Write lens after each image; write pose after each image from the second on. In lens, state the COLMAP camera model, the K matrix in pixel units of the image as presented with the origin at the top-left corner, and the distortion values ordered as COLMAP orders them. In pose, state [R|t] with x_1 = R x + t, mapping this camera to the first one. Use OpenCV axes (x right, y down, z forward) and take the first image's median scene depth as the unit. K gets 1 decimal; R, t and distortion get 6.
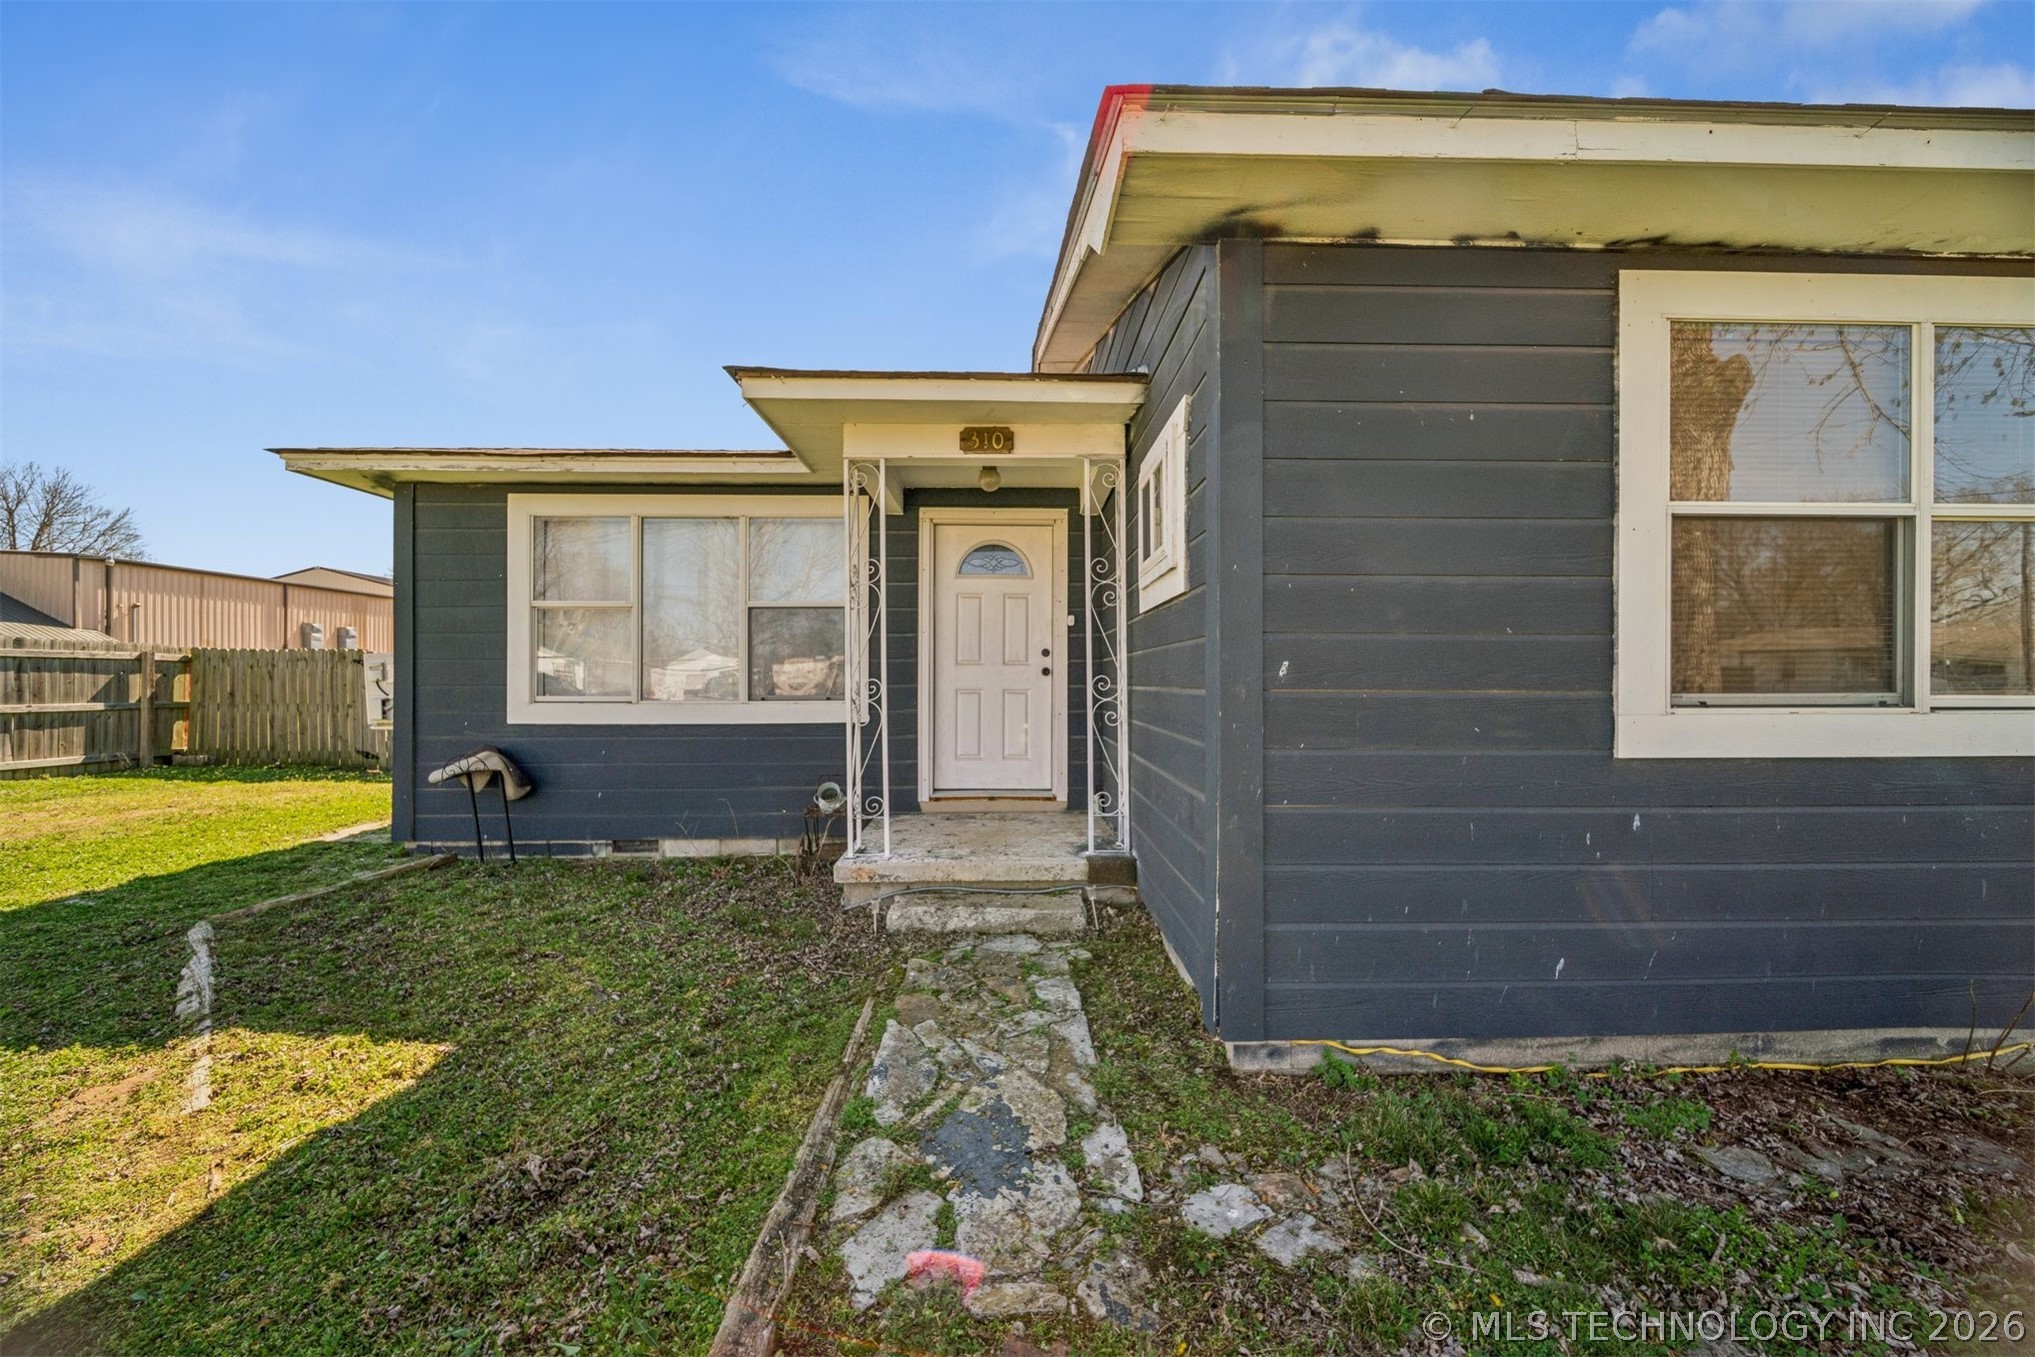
lens RADIAL K [[728.9, 0, 1022.8], [0, 728.9, 679.2], [0, 0, 1]] dist [-0.001229, -0.000447]
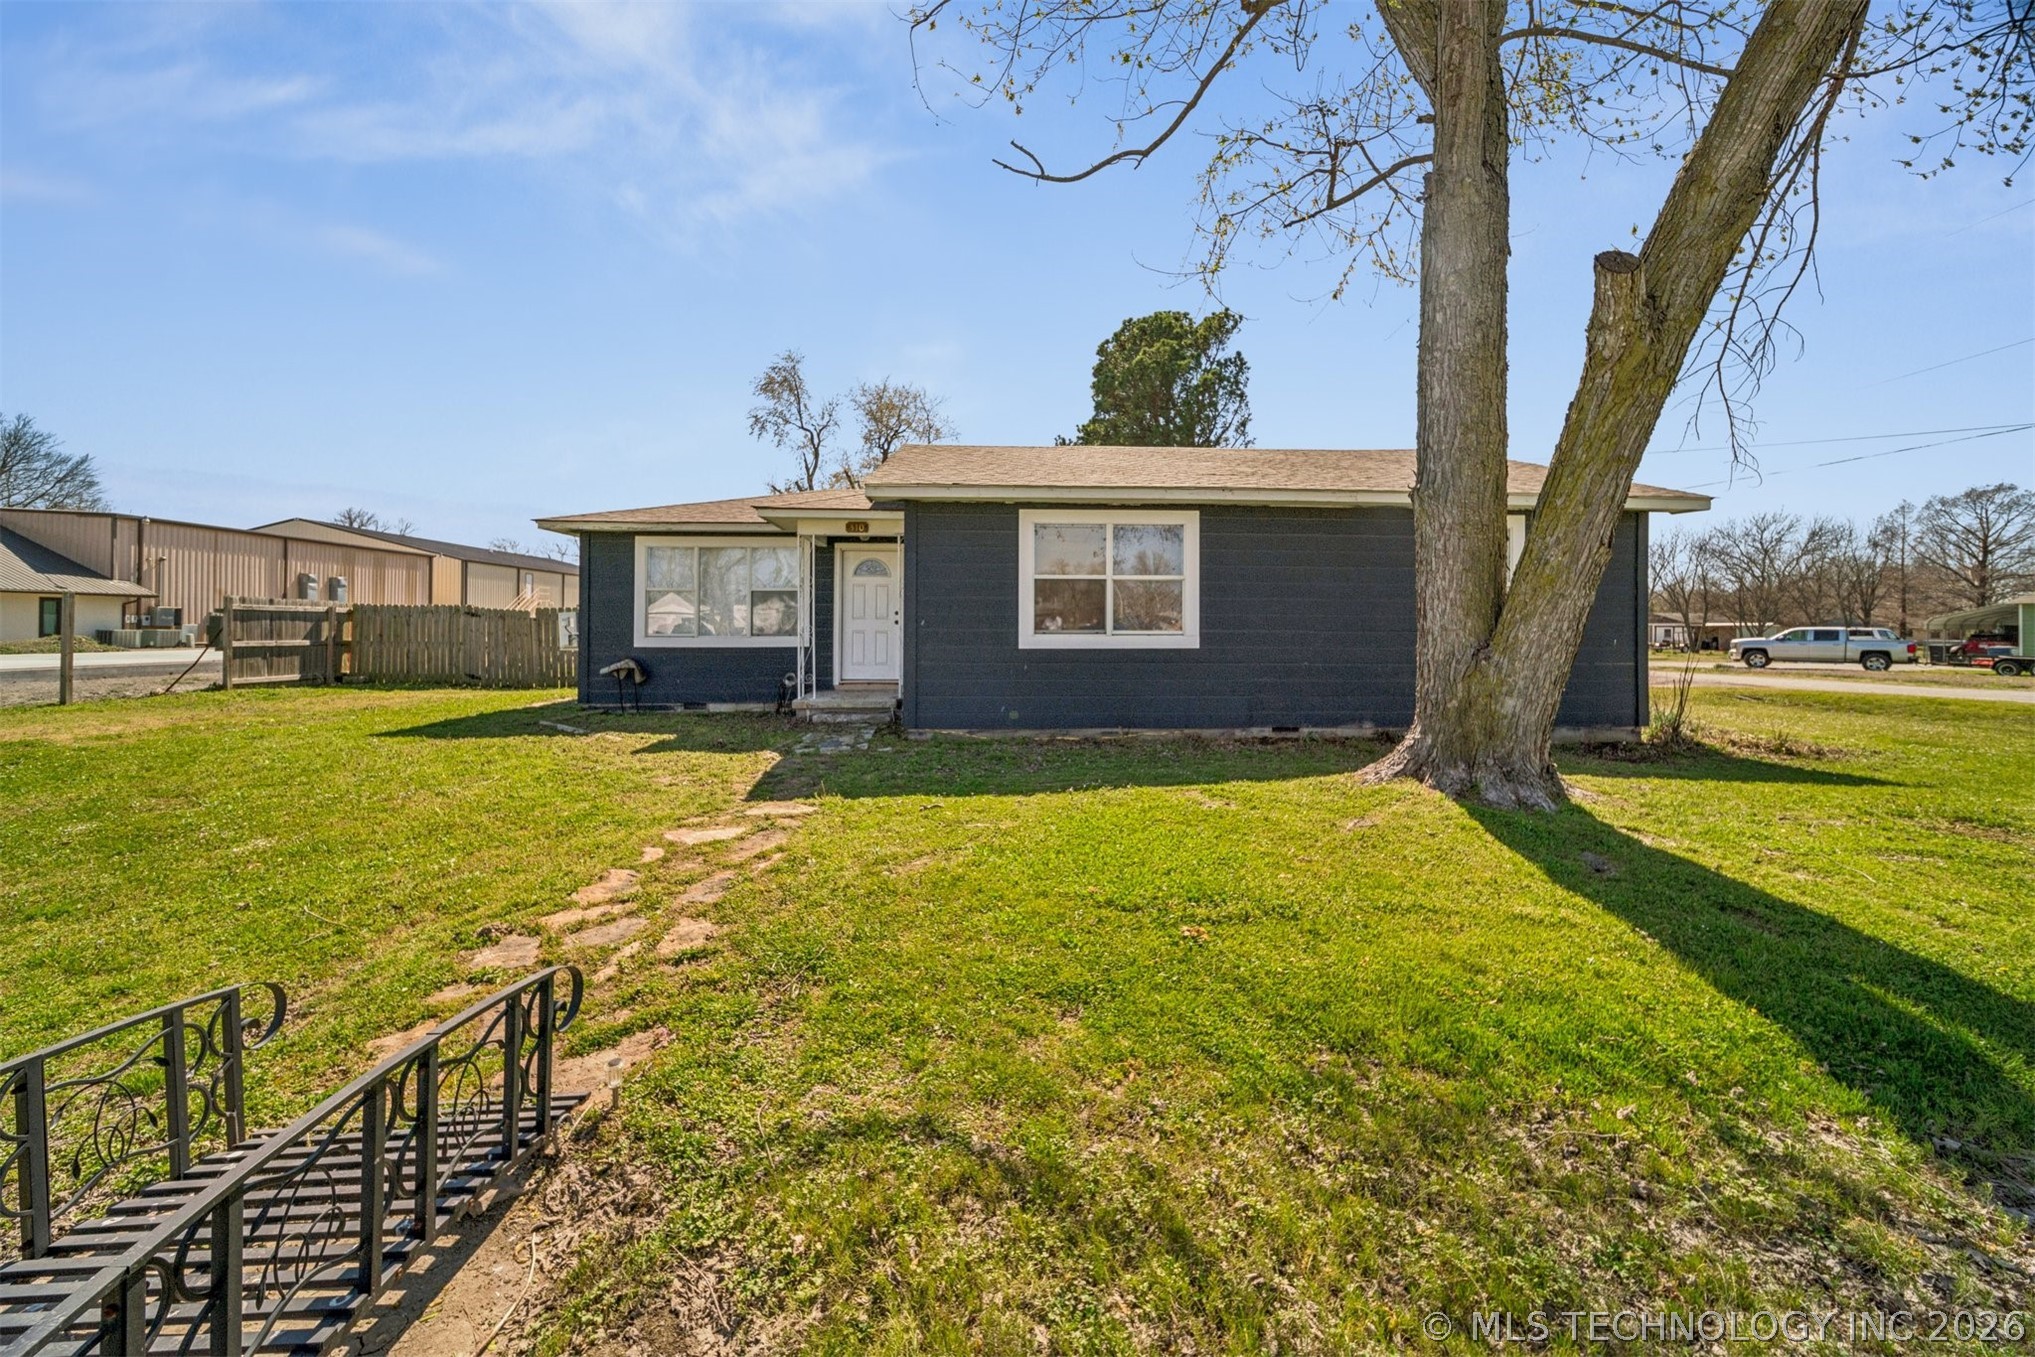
lens RADIAL K [[728.9, 0, 1010.5], [0, 728.9, 606.6], [0, 0, 1]] dist [-0.001229, -0.000447]
pose [[0.999248, 0.002775, 0.038682, 0.268401], [-0.001717, 0.999624, -0.027375, 0.000854], [-0.038744, 0.027288, 0.998877, -1.049901]]
